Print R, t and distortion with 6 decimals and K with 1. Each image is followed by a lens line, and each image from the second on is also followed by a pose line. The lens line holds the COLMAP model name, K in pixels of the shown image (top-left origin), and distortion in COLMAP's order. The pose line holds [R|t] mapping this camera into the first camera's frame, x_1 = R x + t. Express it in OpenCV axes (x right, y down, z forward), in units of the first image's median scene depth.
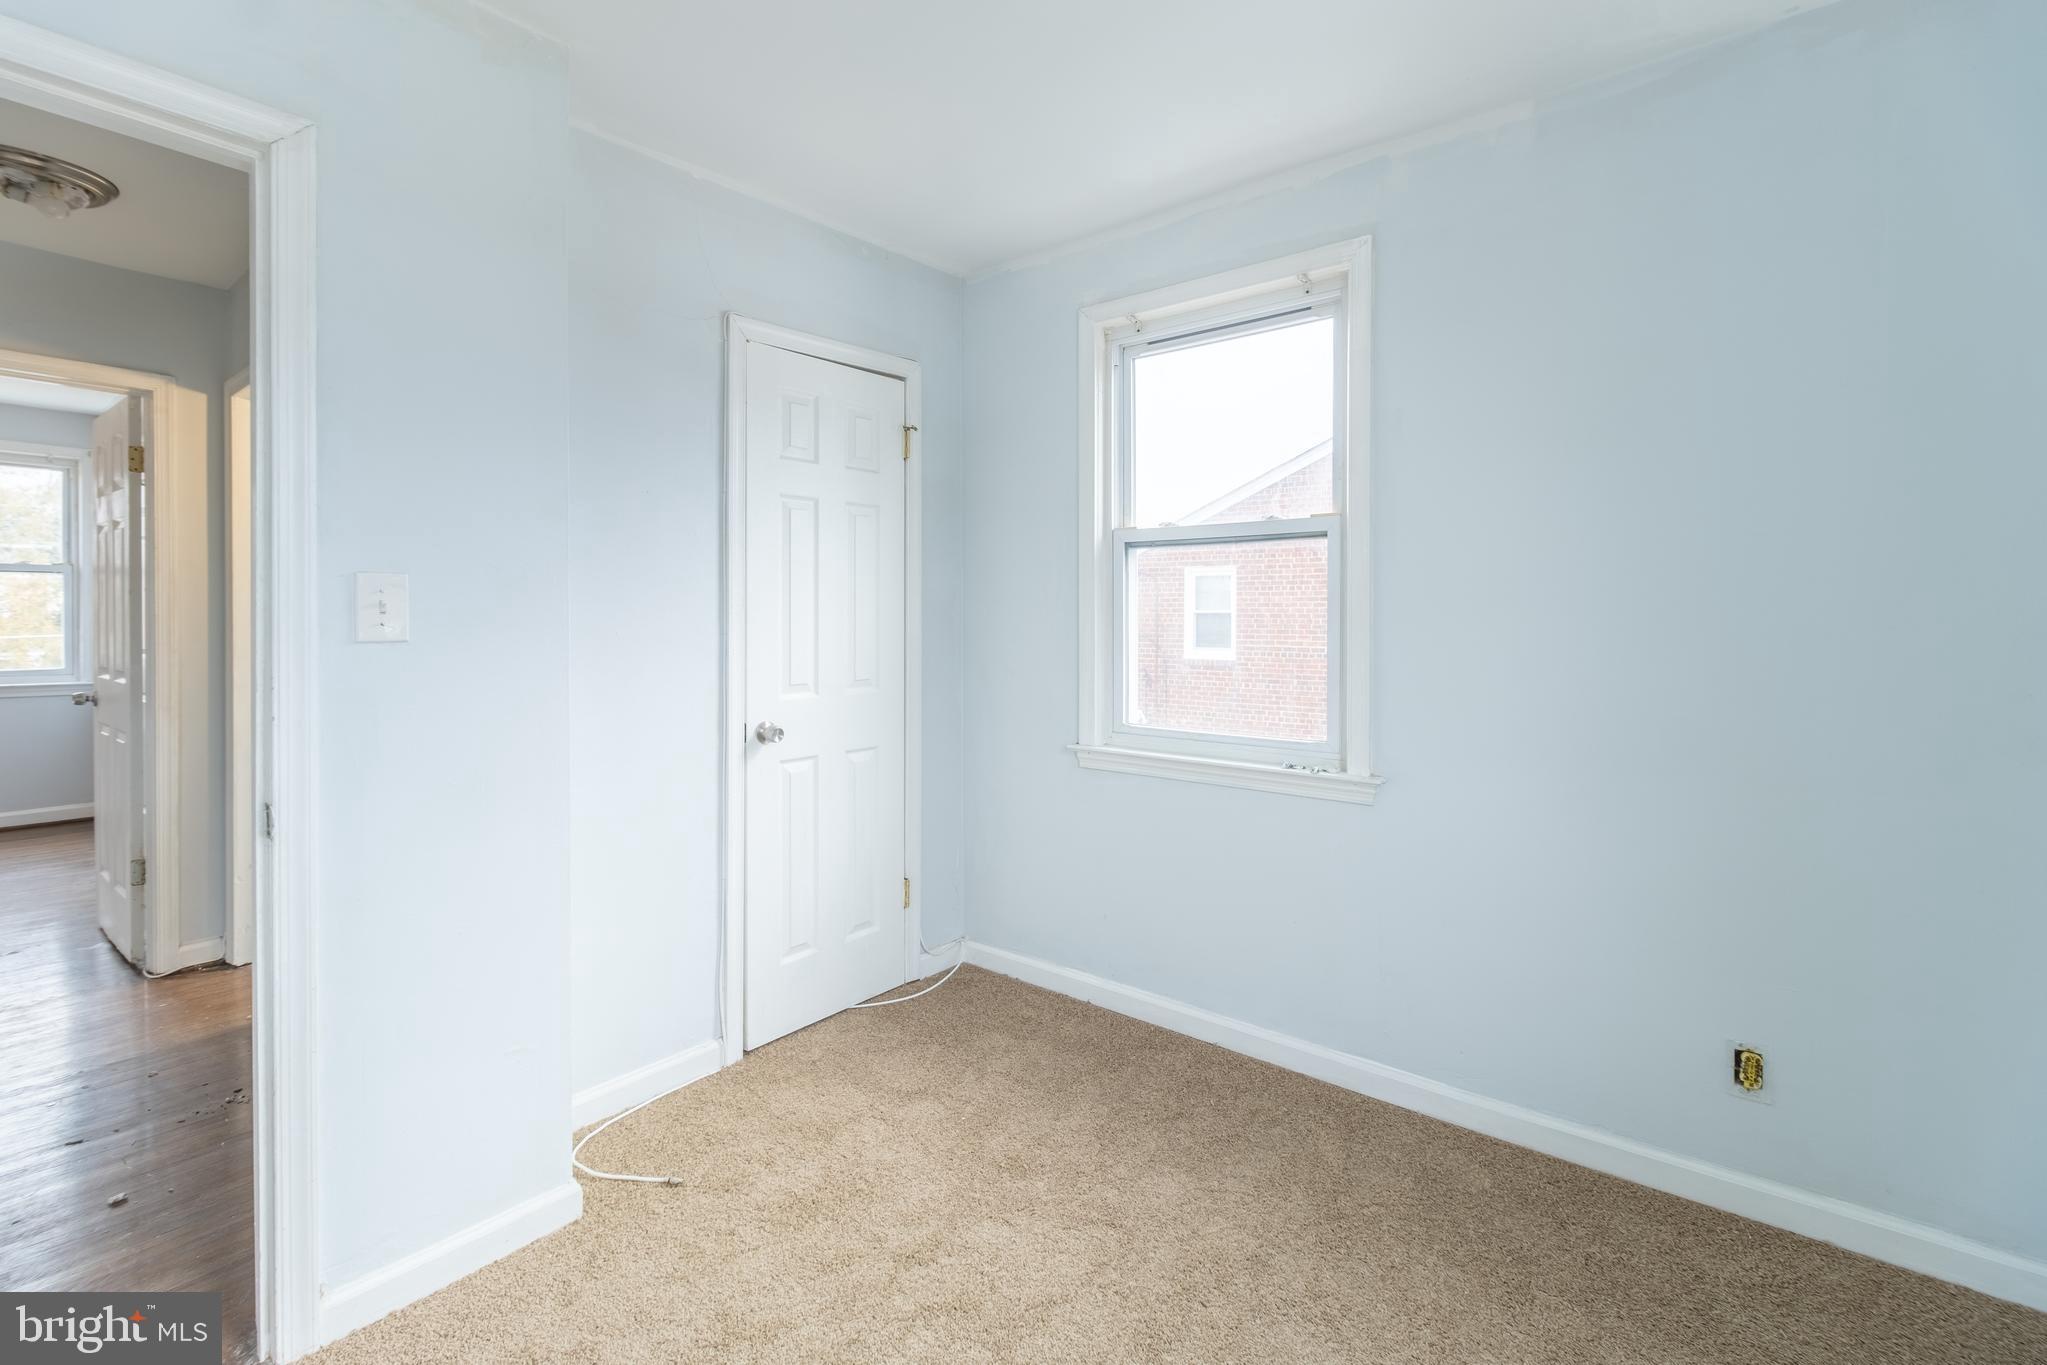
lens RADIAL K [[933.1, 0, 1003.3], [0, 933.1, 625.1], [0, 0, 1]] dist [-0.001026, -0.000715]
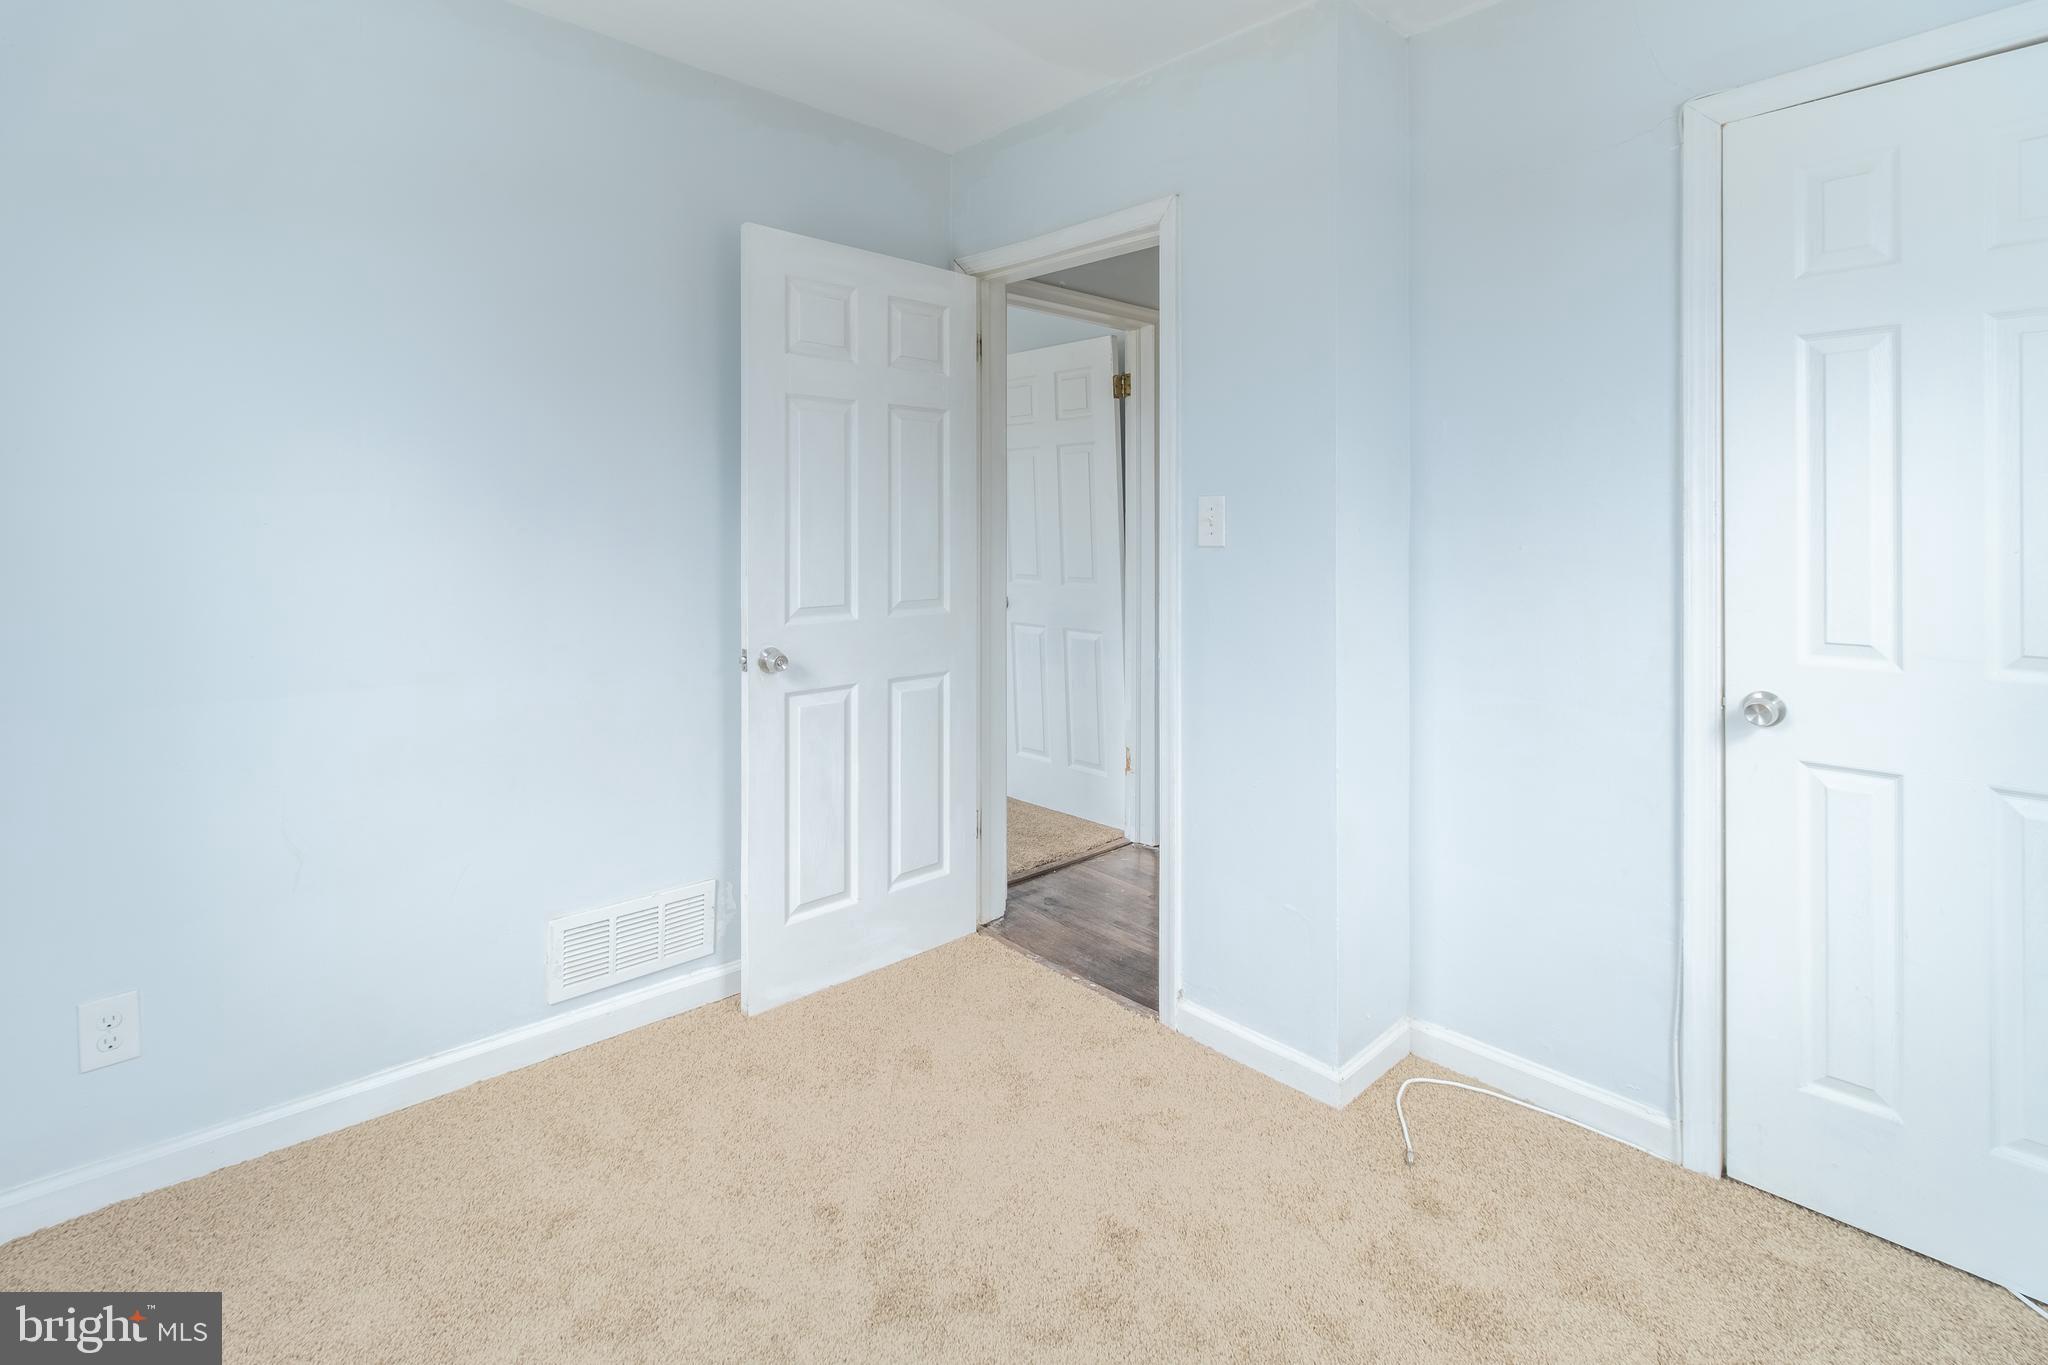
lens RADIAL K [[933.5, 0, 990.8], [0, 933.5, 520.8], [0, 0, 1]] dist [-0.001026, -0.000715]
pose [[-0.132829, -0.001662, -0.991138, 0.479004], [-0.009858, 0.999951, -0.000356, -0.011050], [0.991090, 0.009724, -0.132839, 0.571831]]
